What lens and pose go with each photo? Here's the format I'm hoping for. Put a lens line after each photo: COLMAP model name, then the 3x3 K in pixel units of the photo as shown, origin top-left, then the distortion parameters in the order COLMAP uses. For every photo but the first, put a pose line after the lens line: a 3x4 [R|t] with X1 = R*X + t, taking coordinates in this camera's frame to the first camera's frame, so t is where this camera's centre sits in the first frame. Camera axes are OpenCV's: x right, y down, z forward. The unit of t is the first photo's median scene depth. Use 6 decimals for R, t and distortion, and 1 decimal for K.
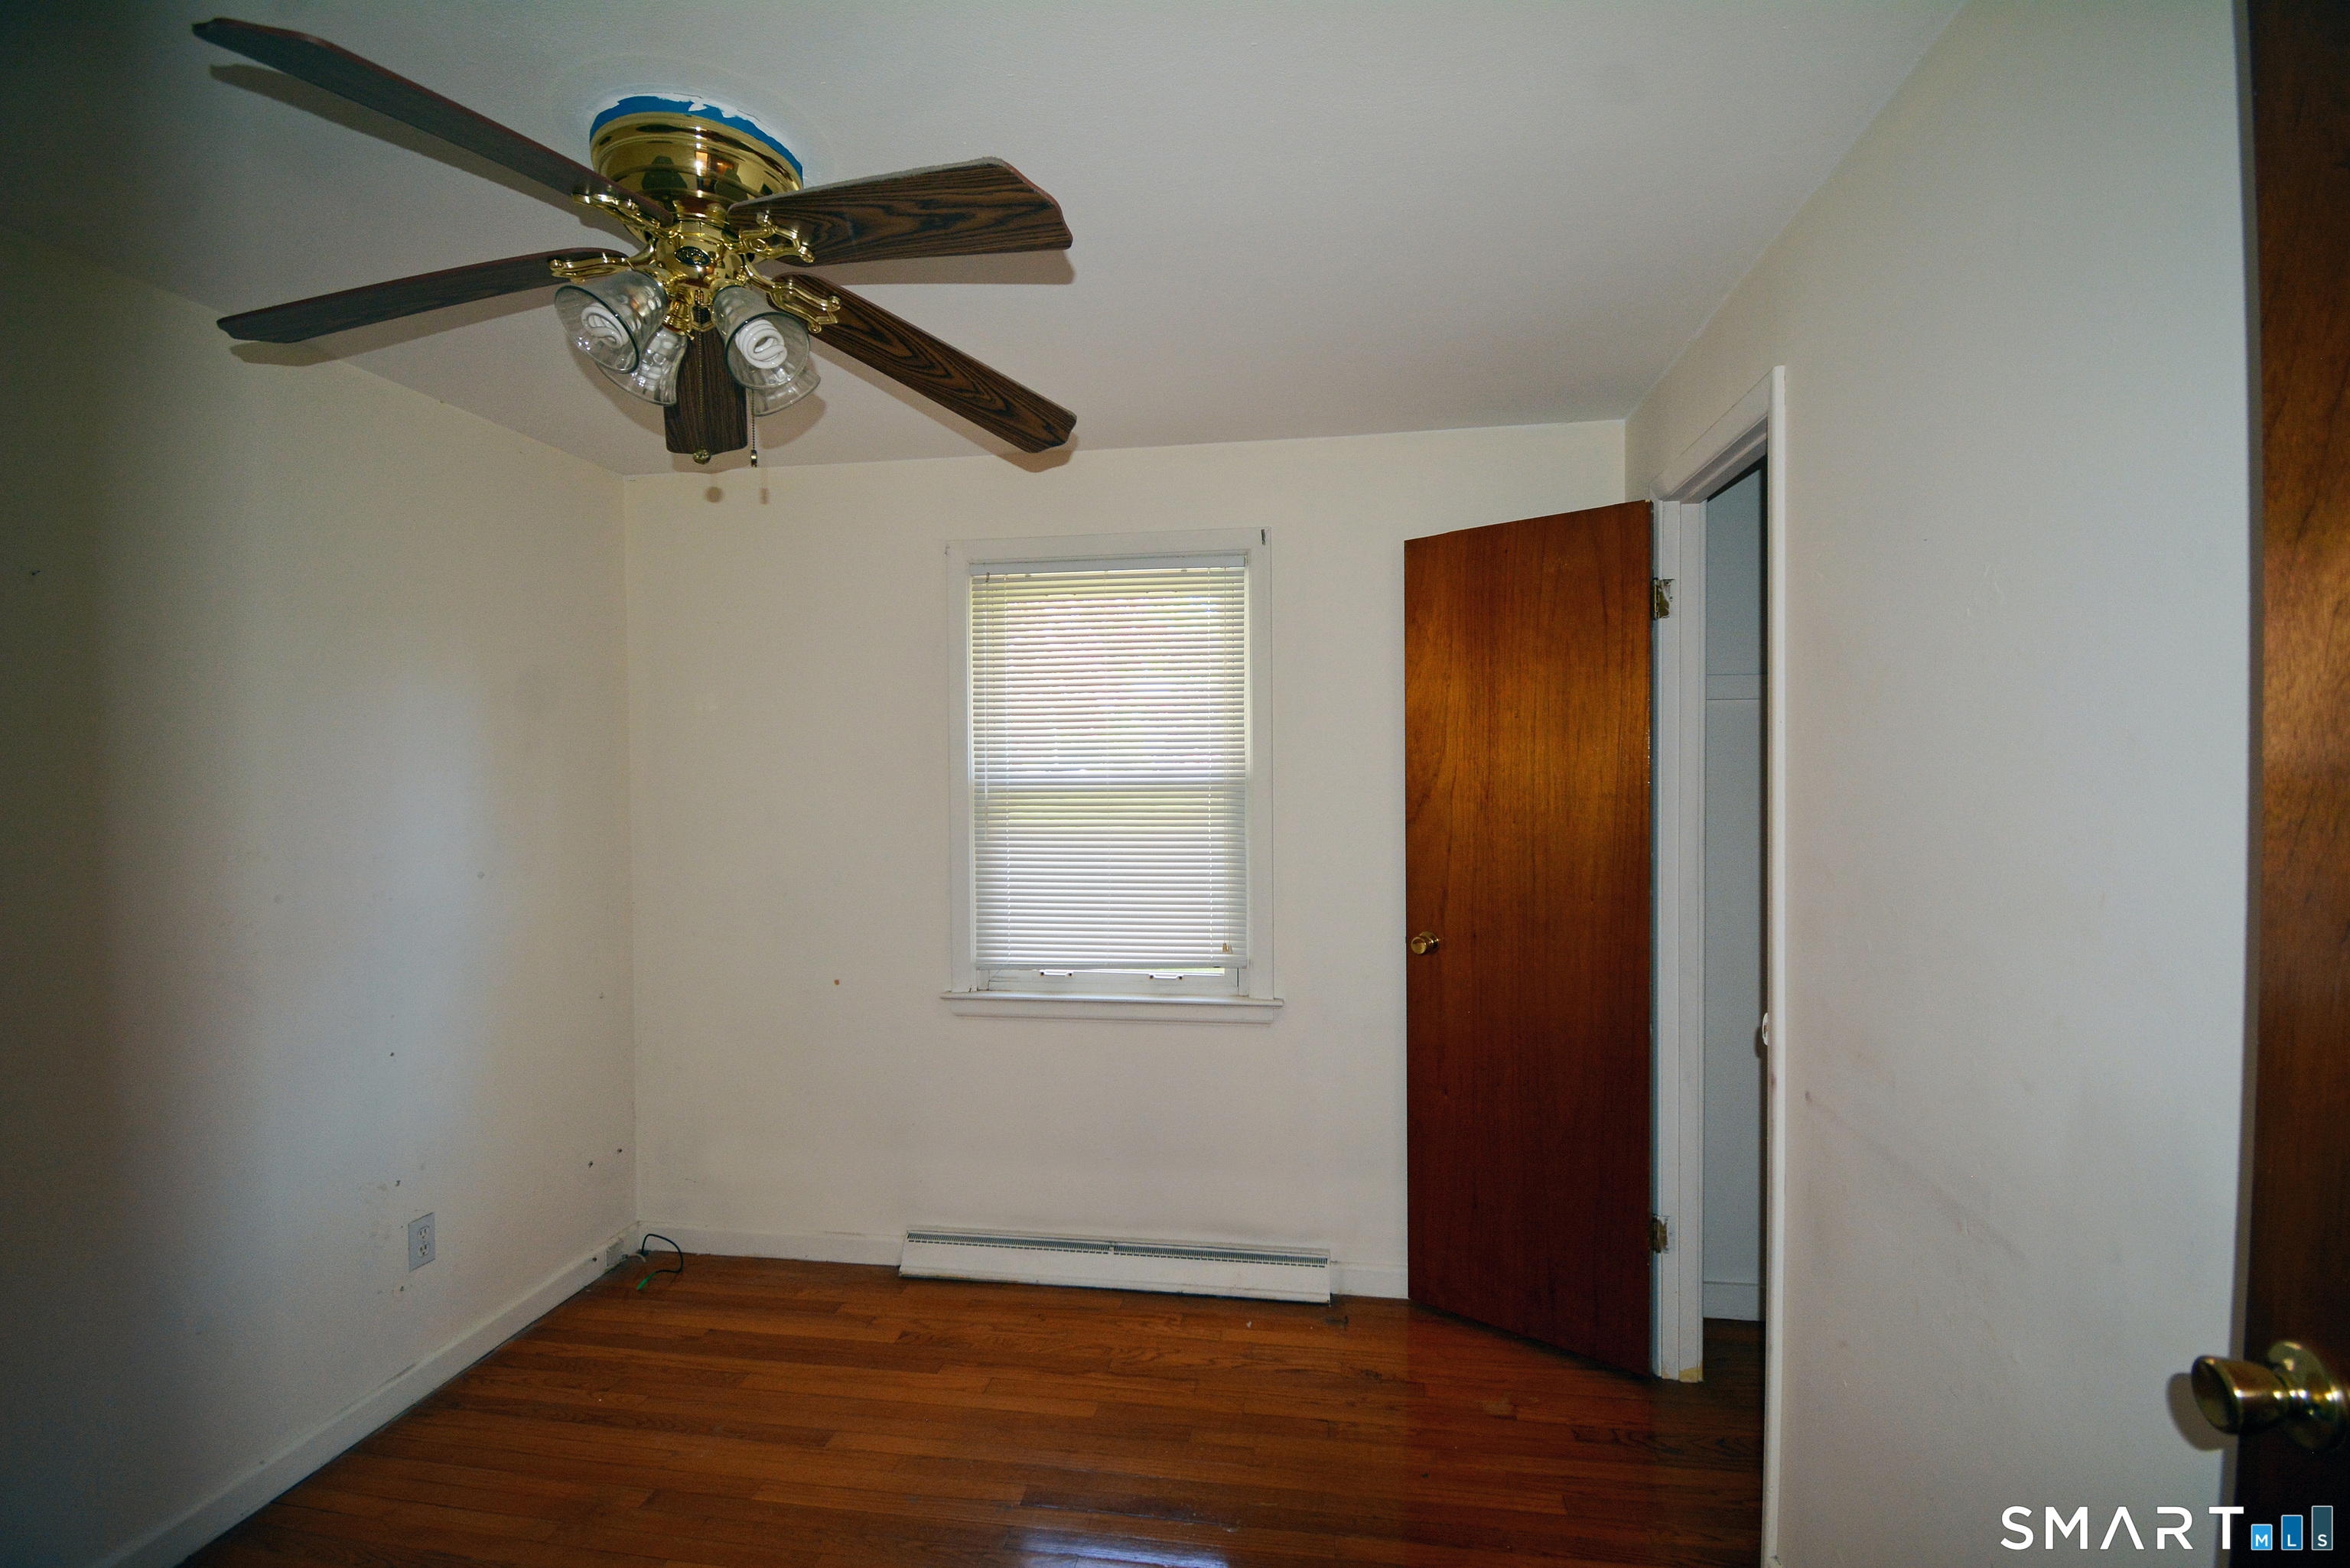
lens RADIAL K [[1037.6, 0, 1189.5], [0, 1037.6, 795.4], [0, 0, 1]] dist [0.022716, -0.026403]
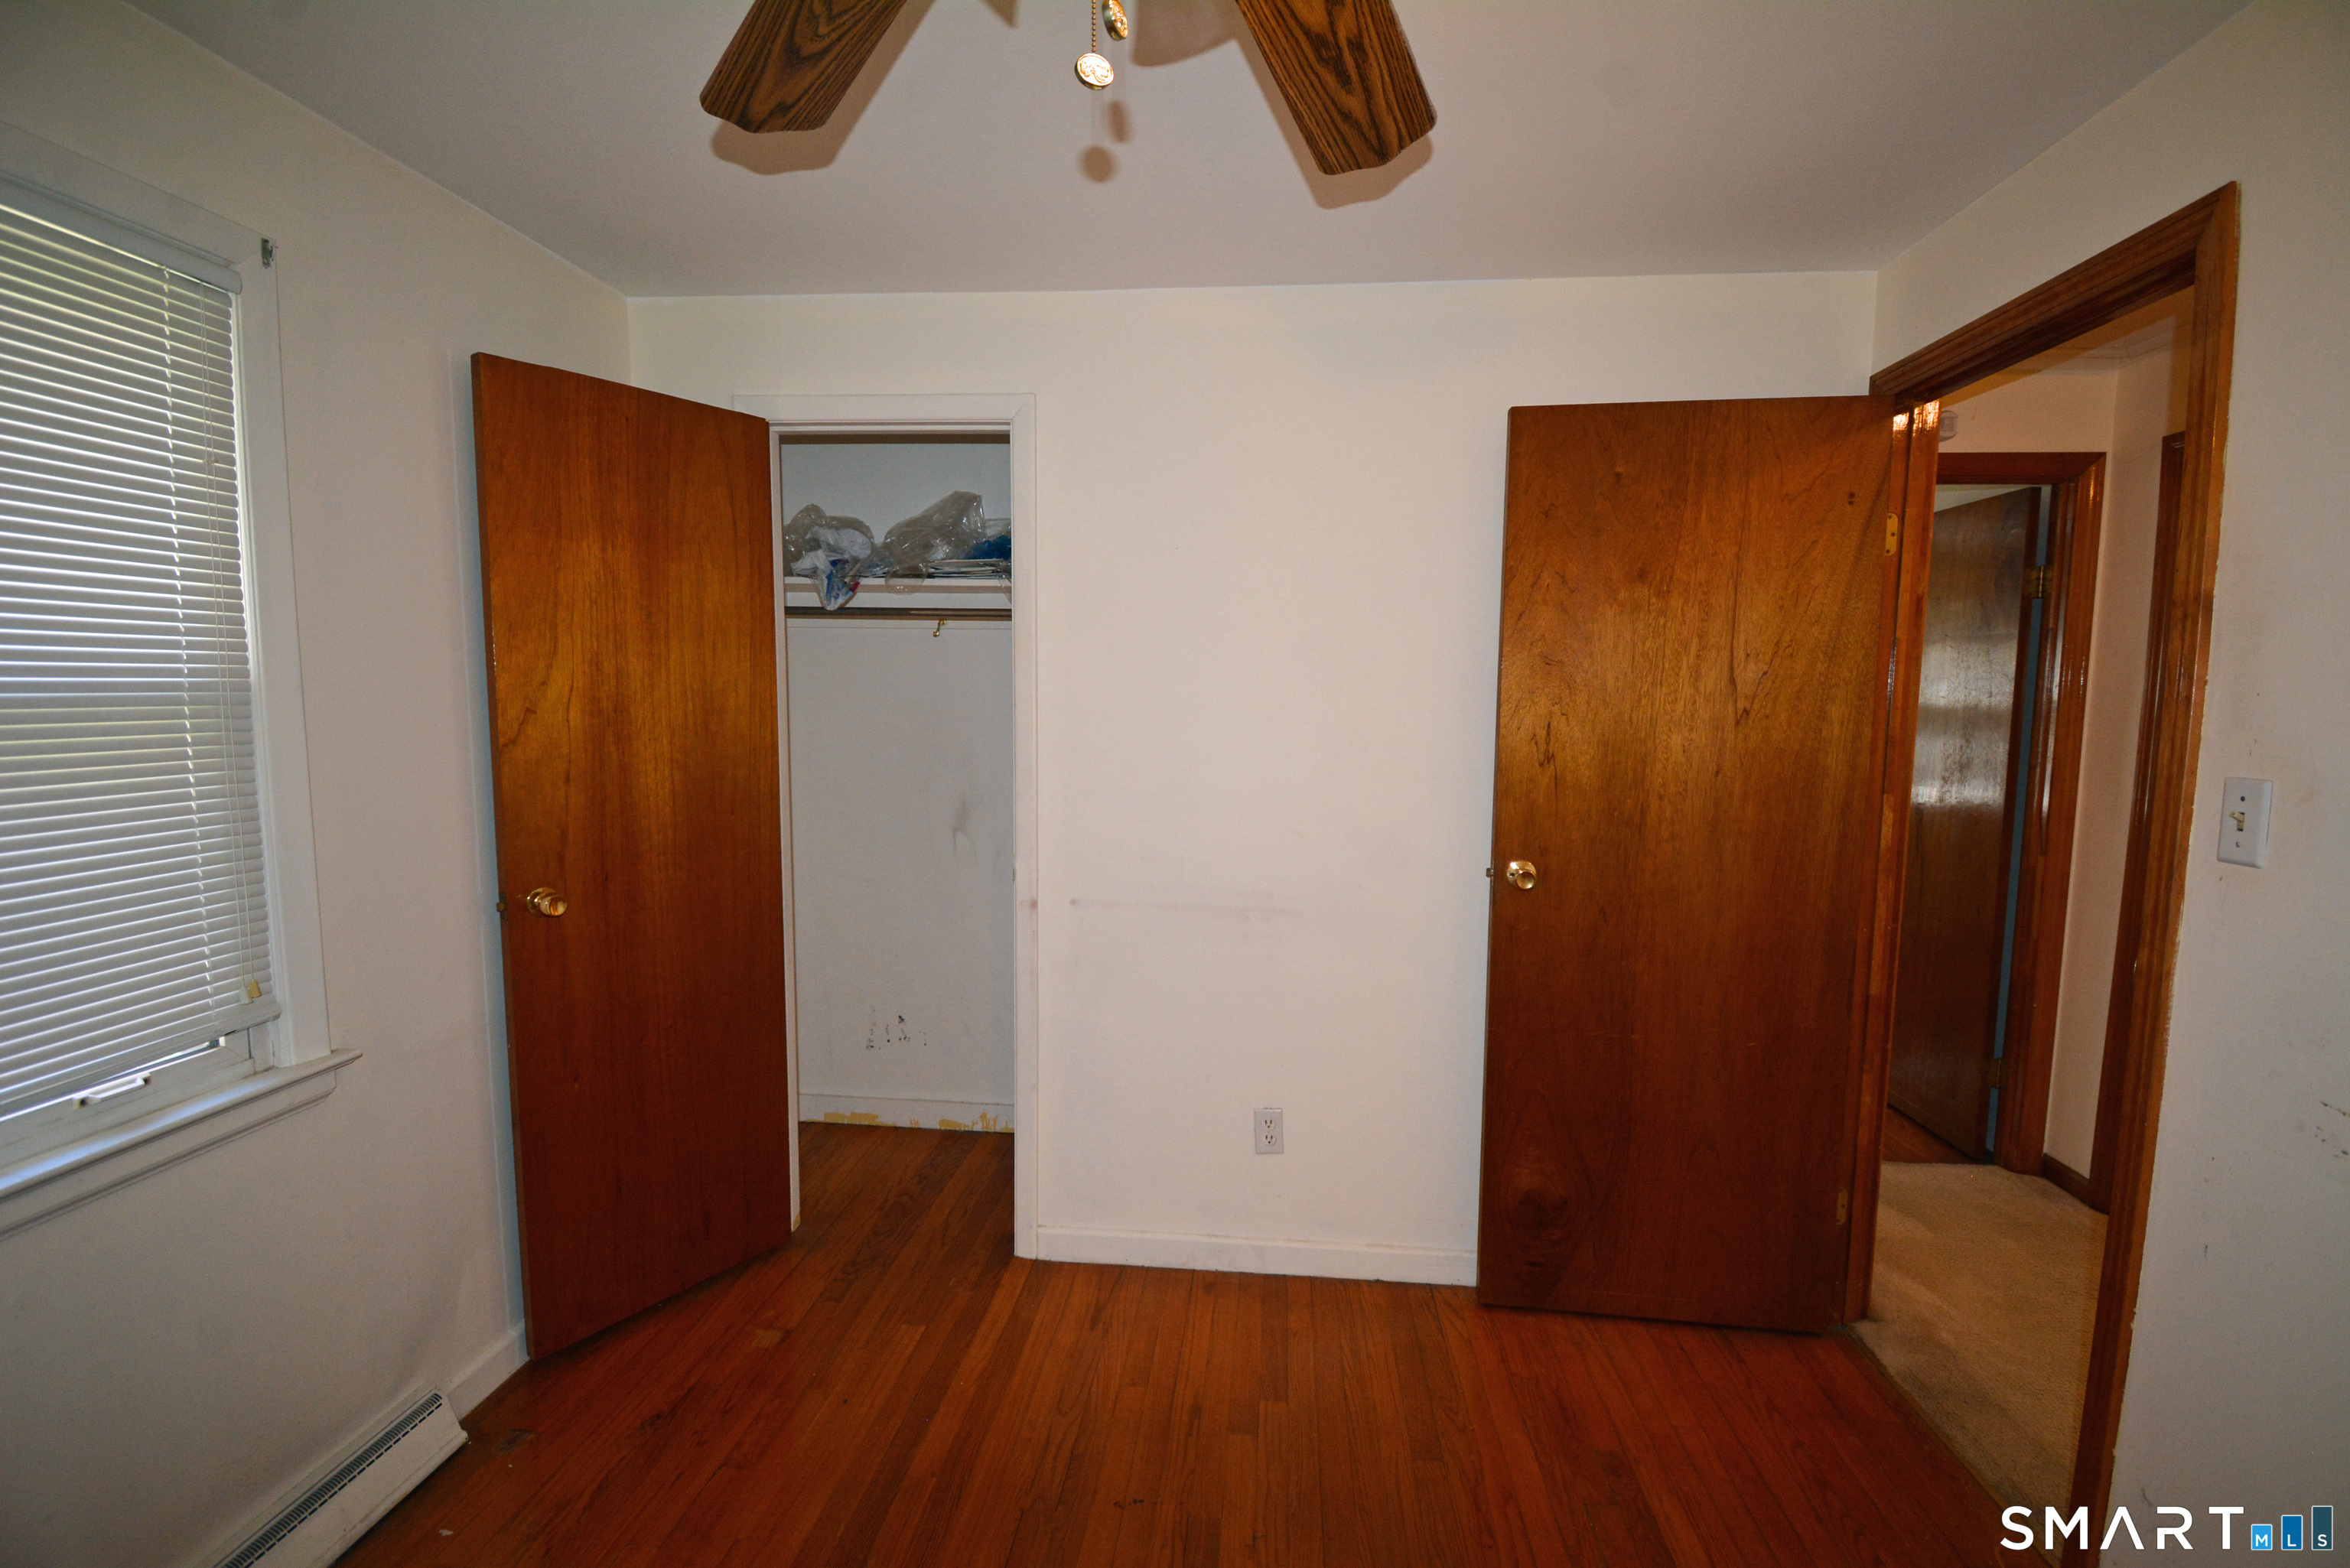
lens RADIAL K [[1037.6, 0, 1189.5], [0, 1037.6, 795.4], [0, 0, 1]] dist [0.022716, -0.026403]
pose [[-0.045765, -0.091673, 0.994737, -0.599358], [0.014904, 0.995607, 0.092439, -0.001847], [-0.998841, 0.019056, -0.044198, 0.593993]]
